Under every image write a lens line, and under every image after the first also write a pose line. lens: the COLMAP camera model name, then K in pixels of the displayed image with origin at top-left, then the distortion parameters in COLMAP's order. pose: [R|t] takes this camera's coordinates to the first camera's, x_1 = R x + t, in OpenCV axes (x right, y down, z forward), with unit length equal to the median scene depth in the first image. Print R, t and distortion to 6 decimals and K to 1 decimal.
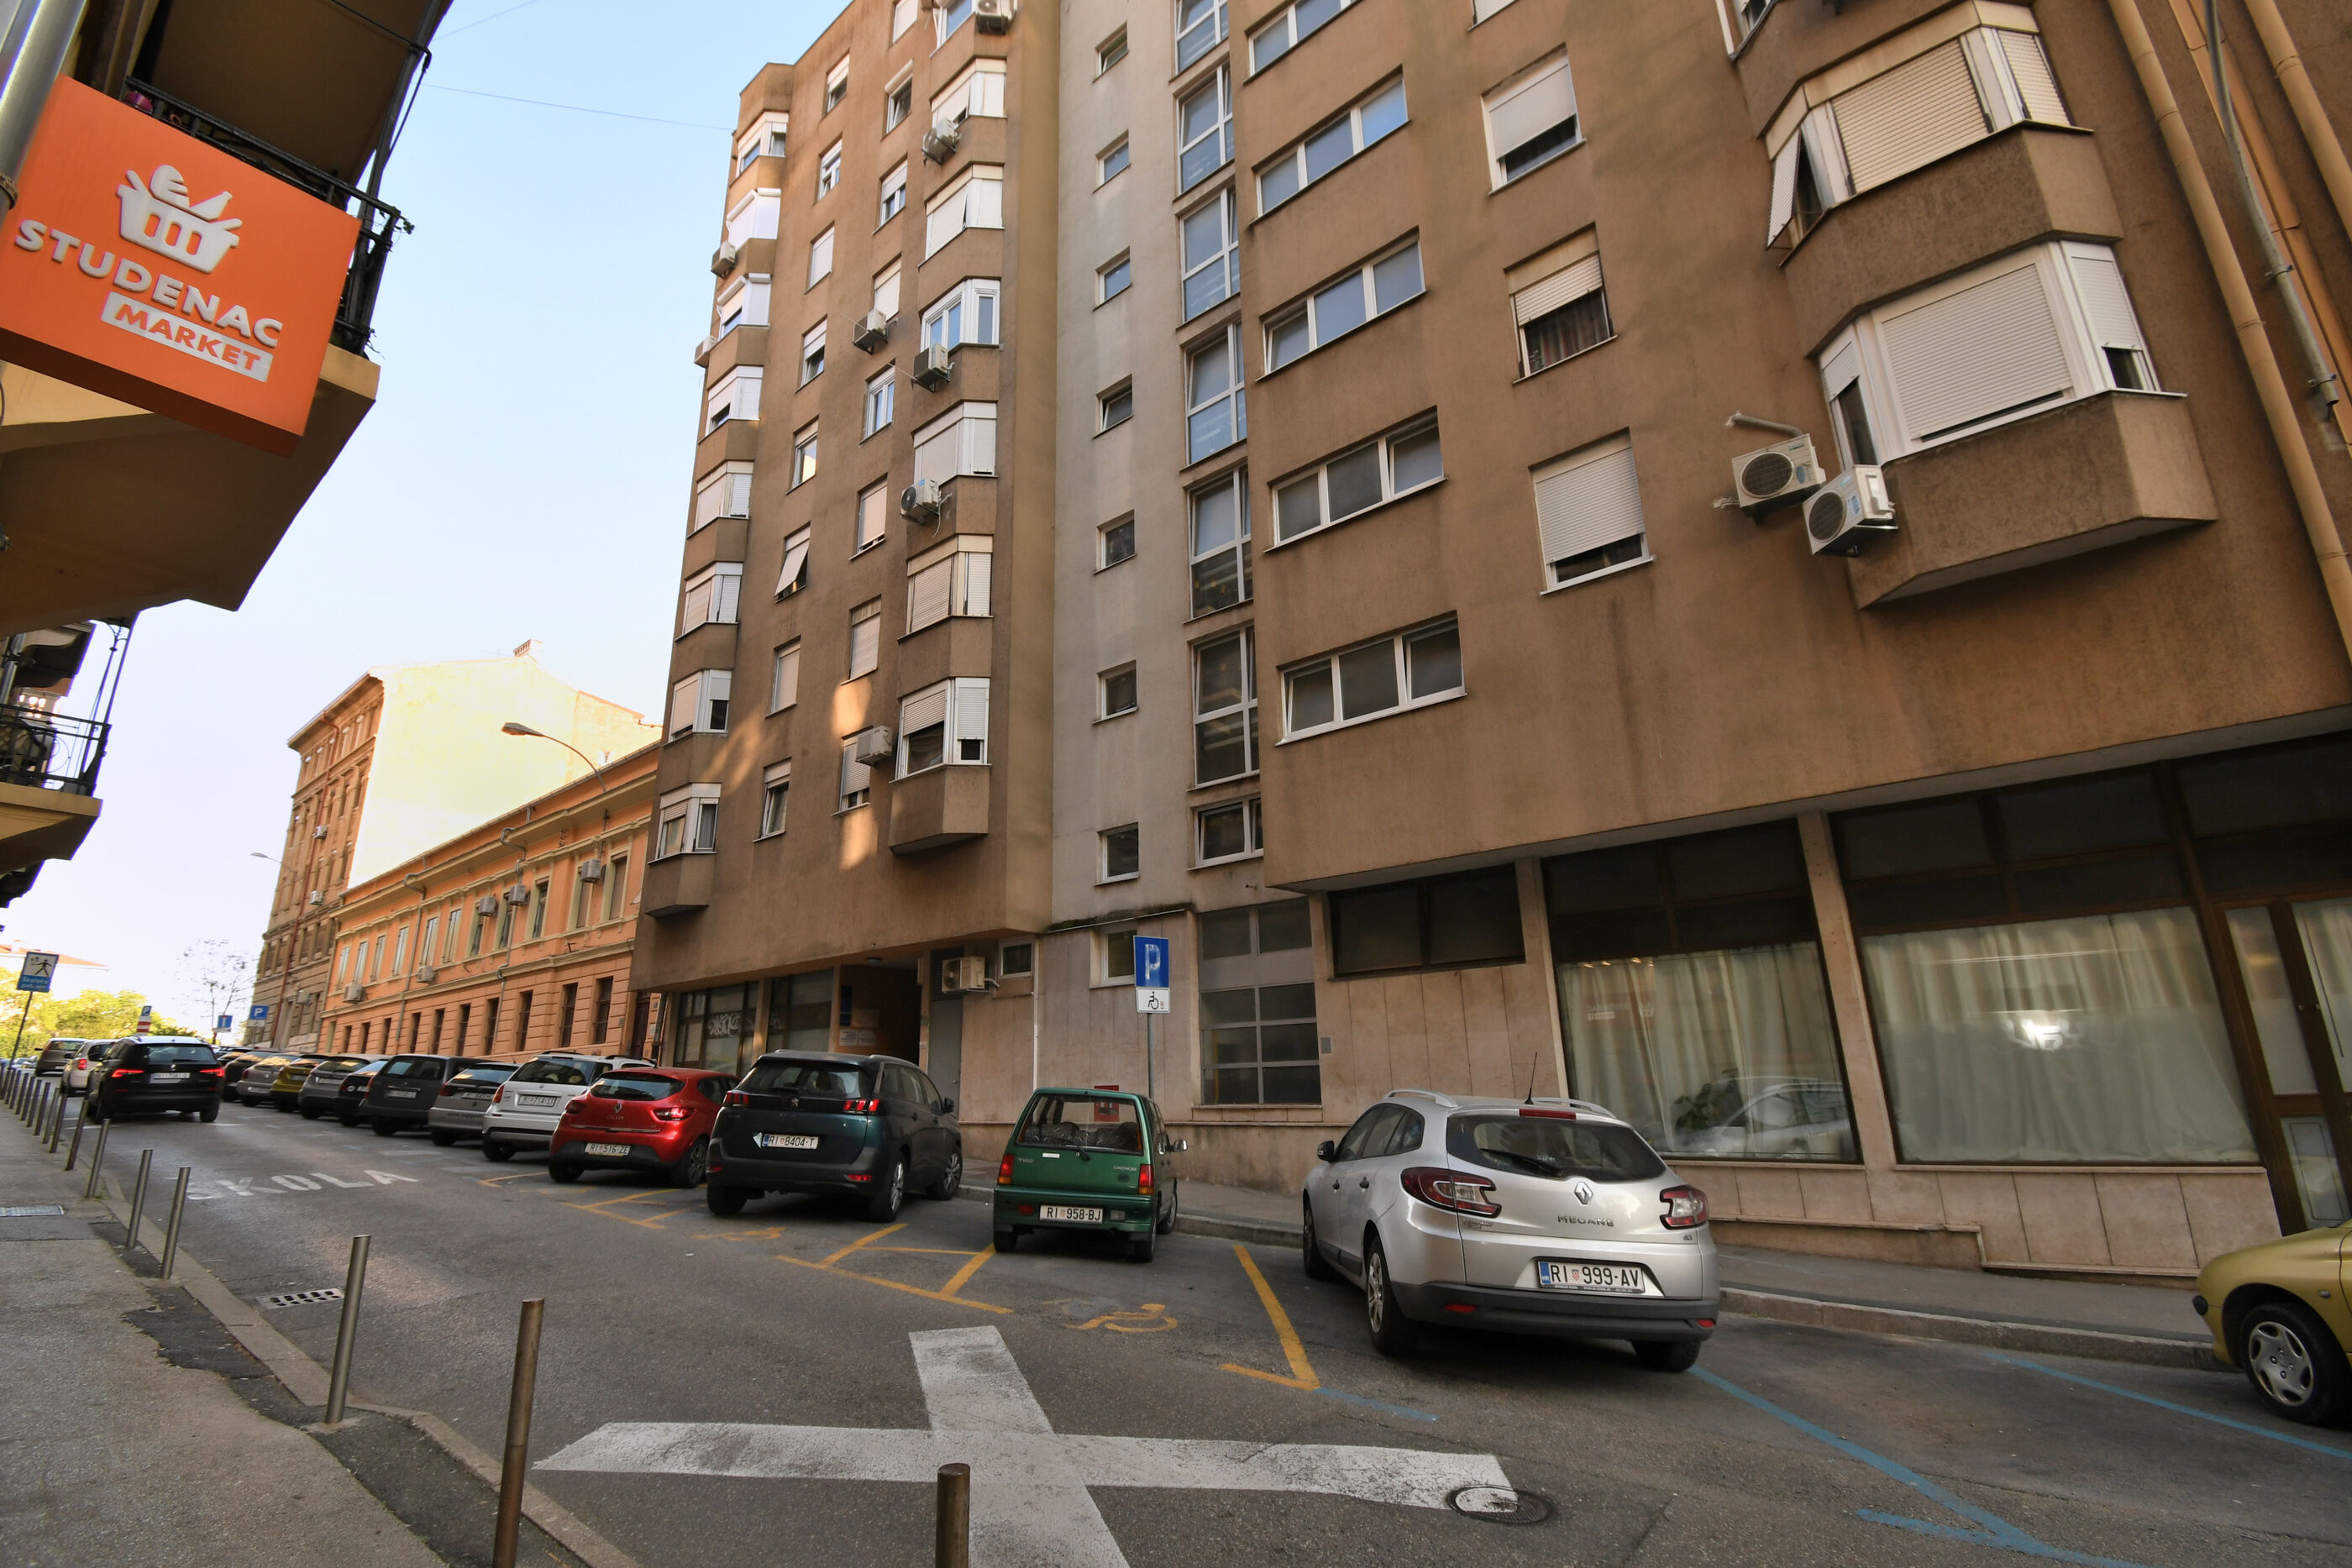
lens RADIAL K [[1031.0, 0, 1176.7], [0, 1031.0, 793.7], [0, 0, 1]] dist [0.023503, -0.028461]
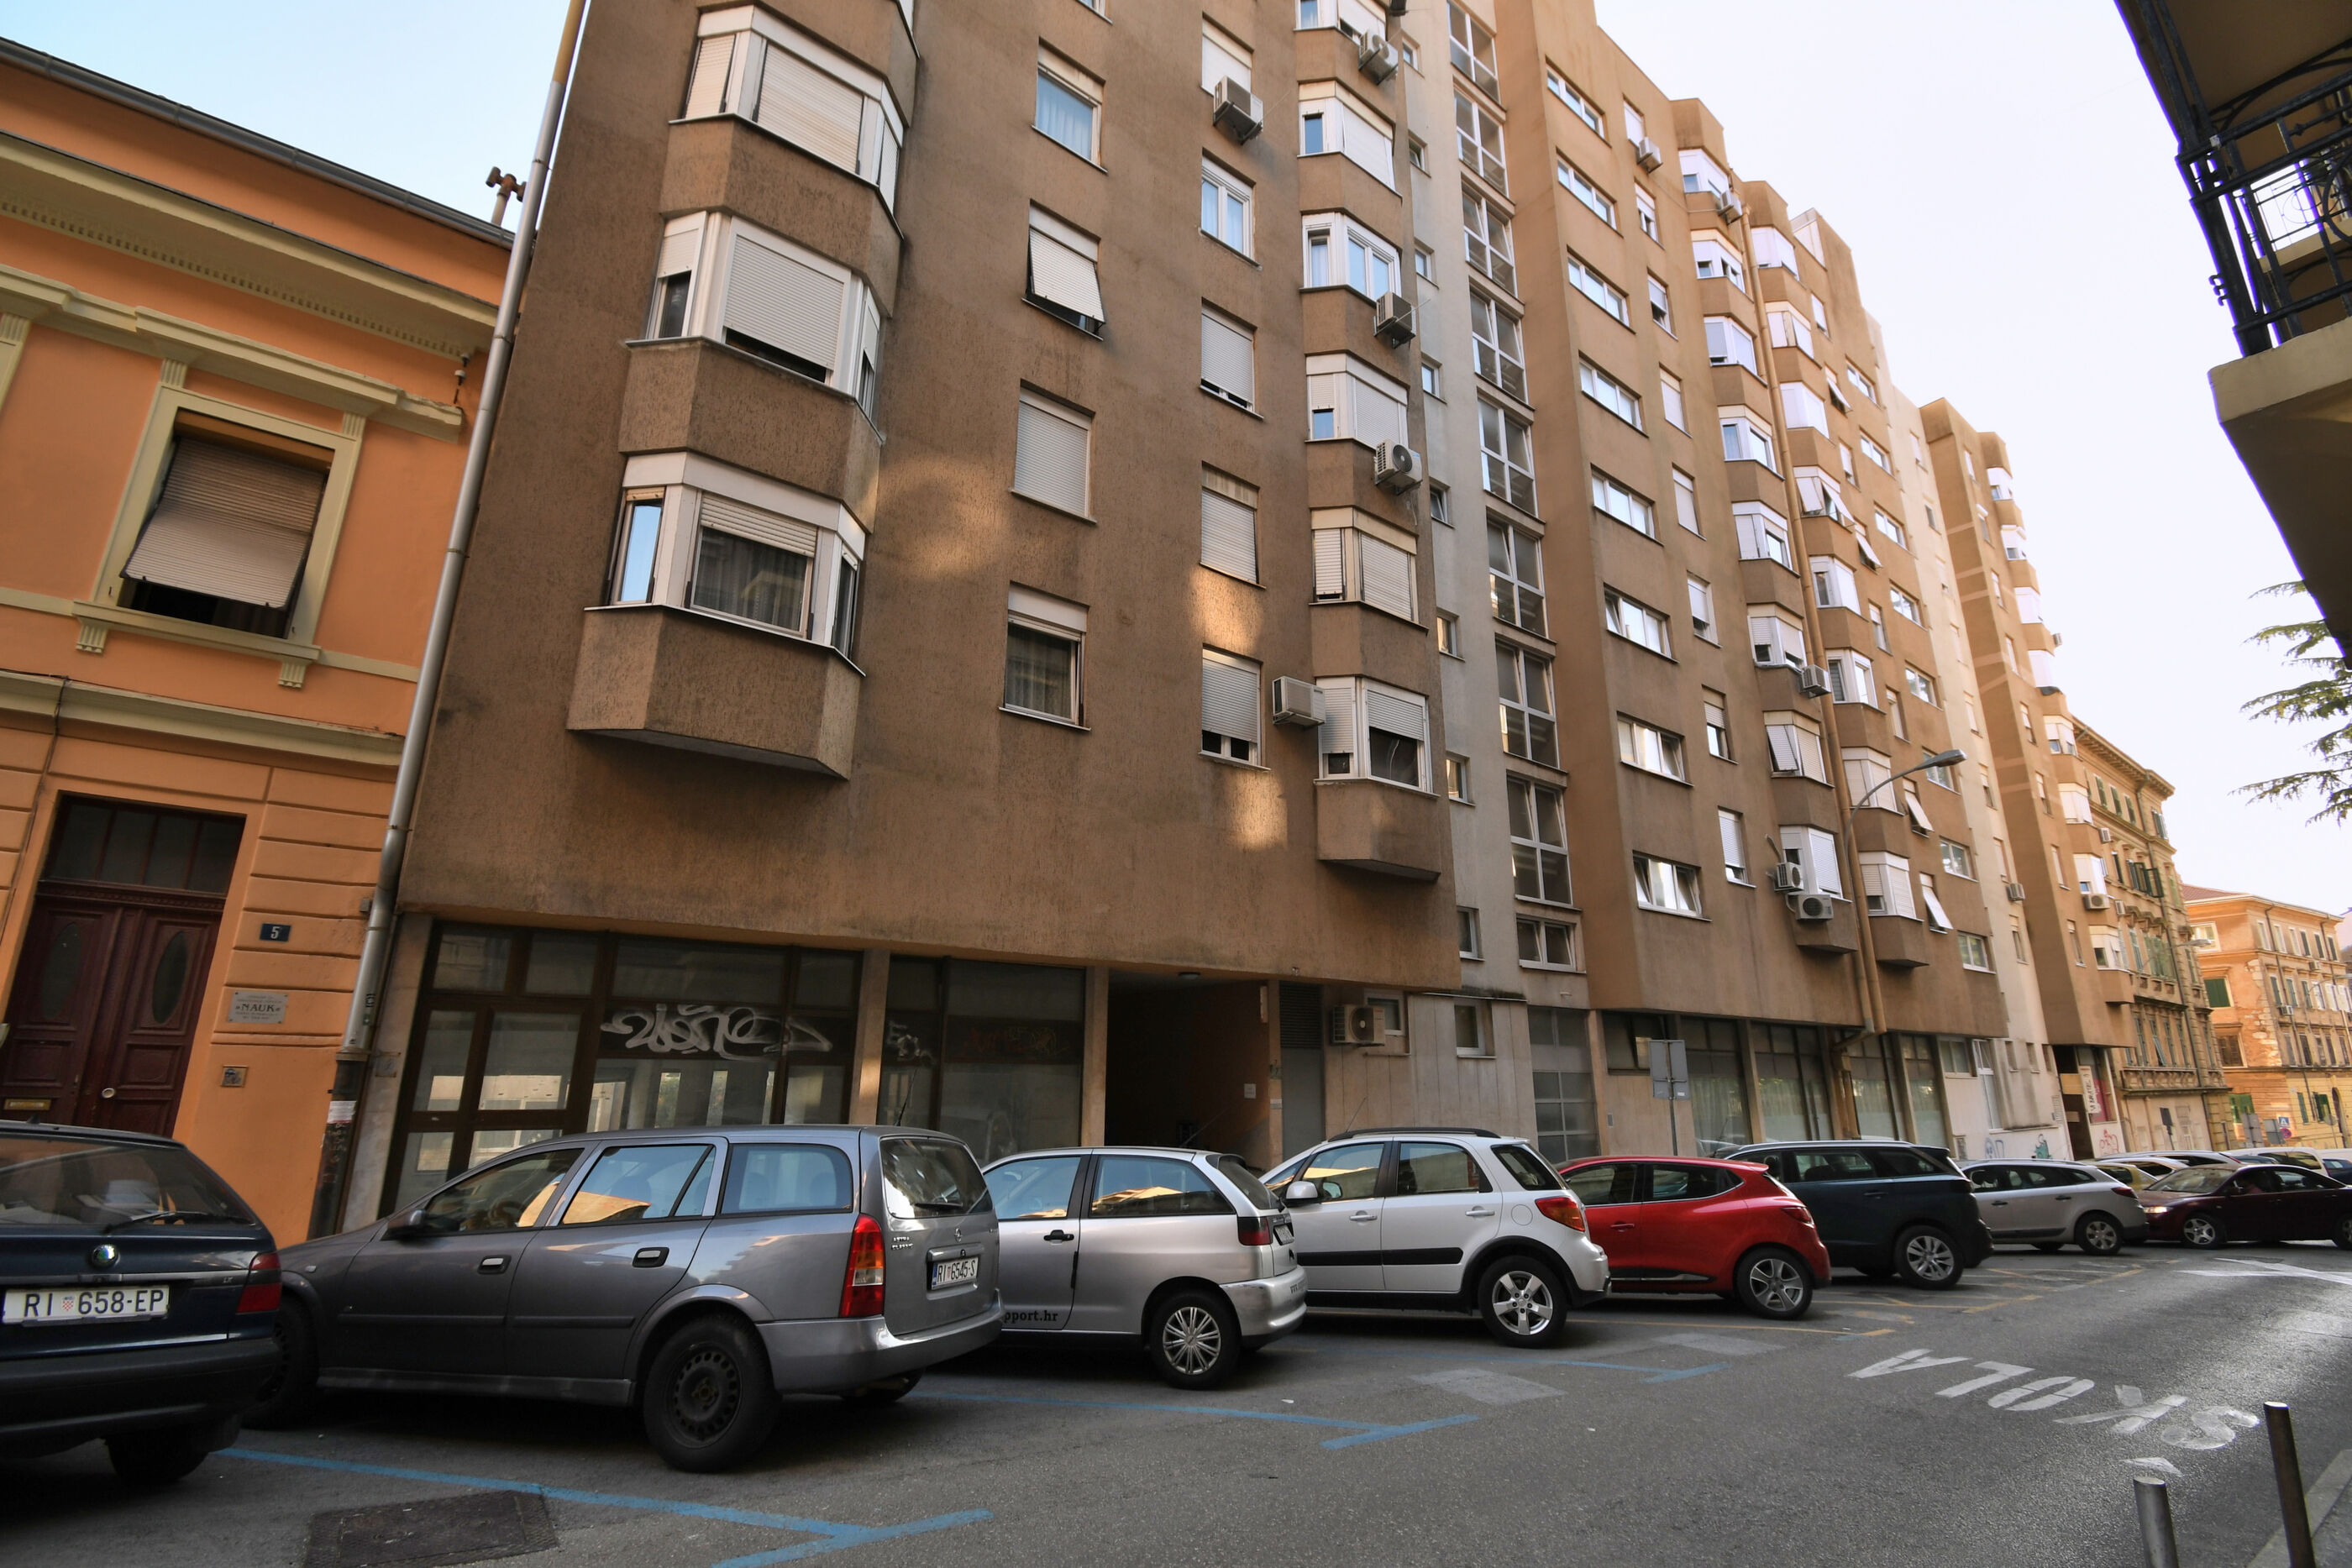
lens RADIAL K [[1031.0, 0, 1176.7], [0, 1031.0, 793.7], [0, 0, 1]] dist [0.023503, -0.028461]
pose [[0.230034, 0.279176, 0.932279, -1.266113], [-0.279226, 0.936625, -0.211580, 0.254219], [-0.932265, -0.211646, 0.293409, 1.075771]]
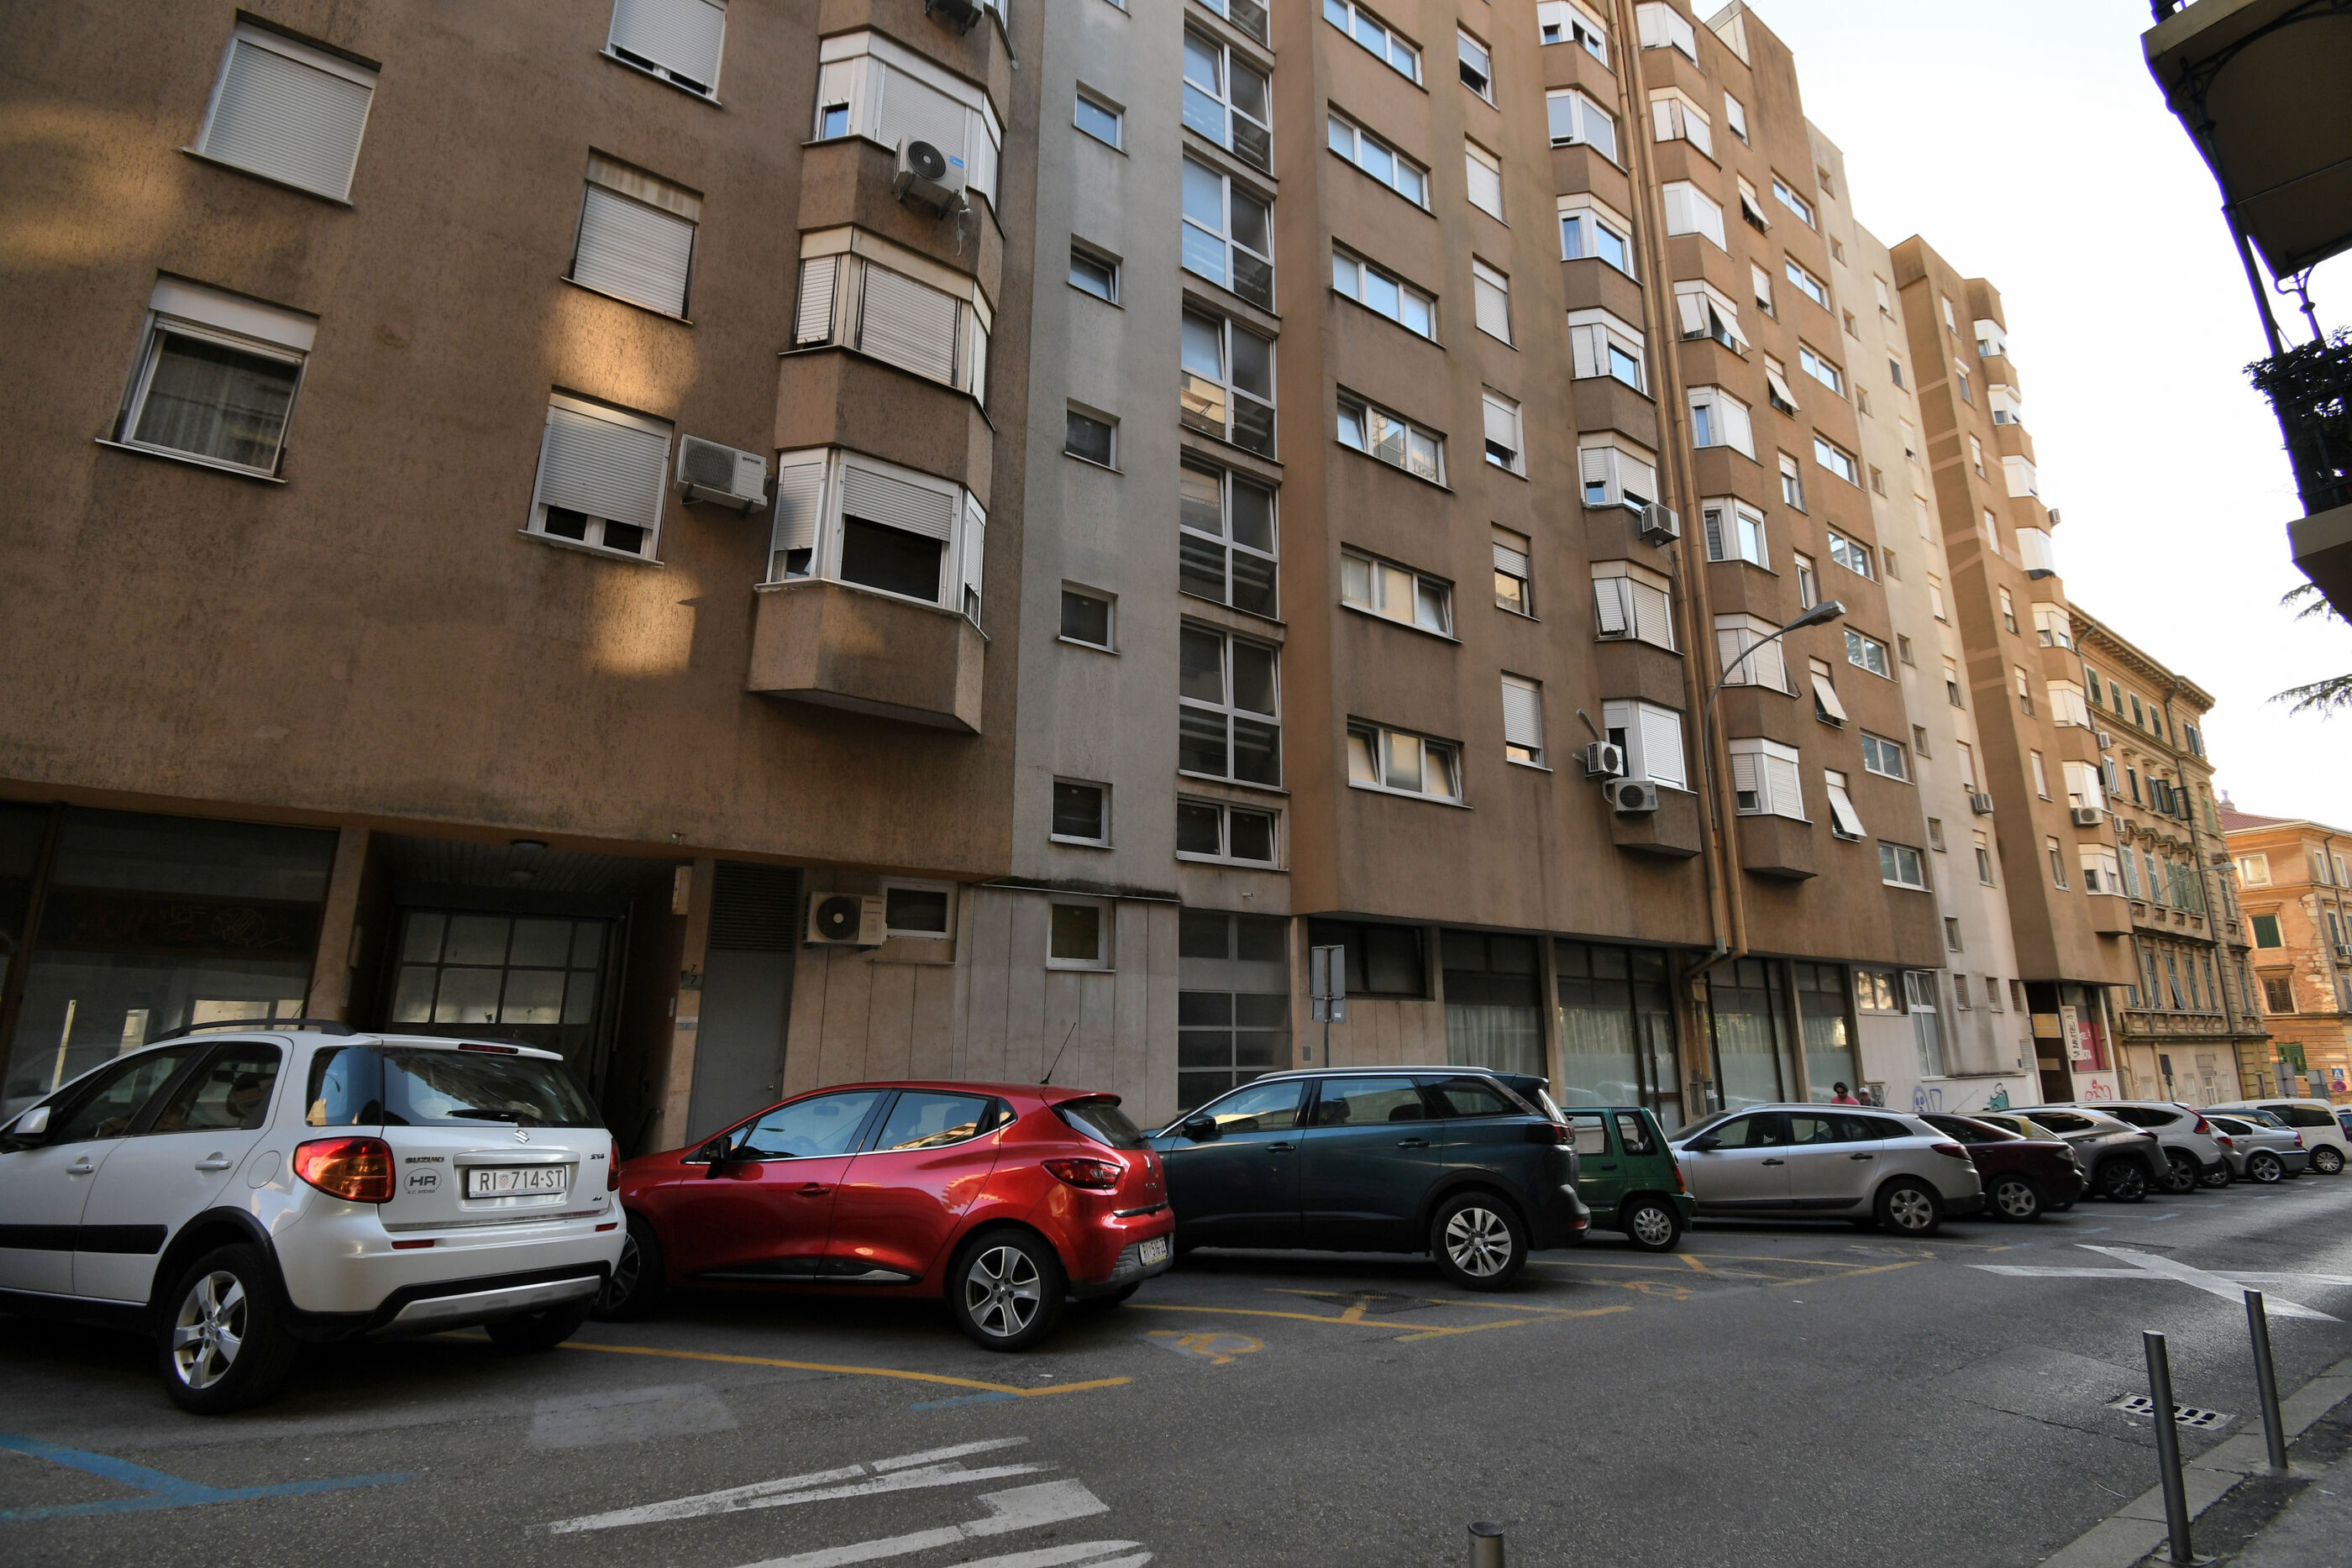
lens RADIAL K [[1031.0, 0, 1176.7], [0, 1031.0, 793.7], [0, 0, 1]] dist [0.023503, -0.028461]
pose [[0.280204, 0.242239, 0.928873, -0.878833], [-0.273748, 0.947621, -0.164549, 0.173951], [-0.920080, -0.208170, 0.331840, 0.711969]]
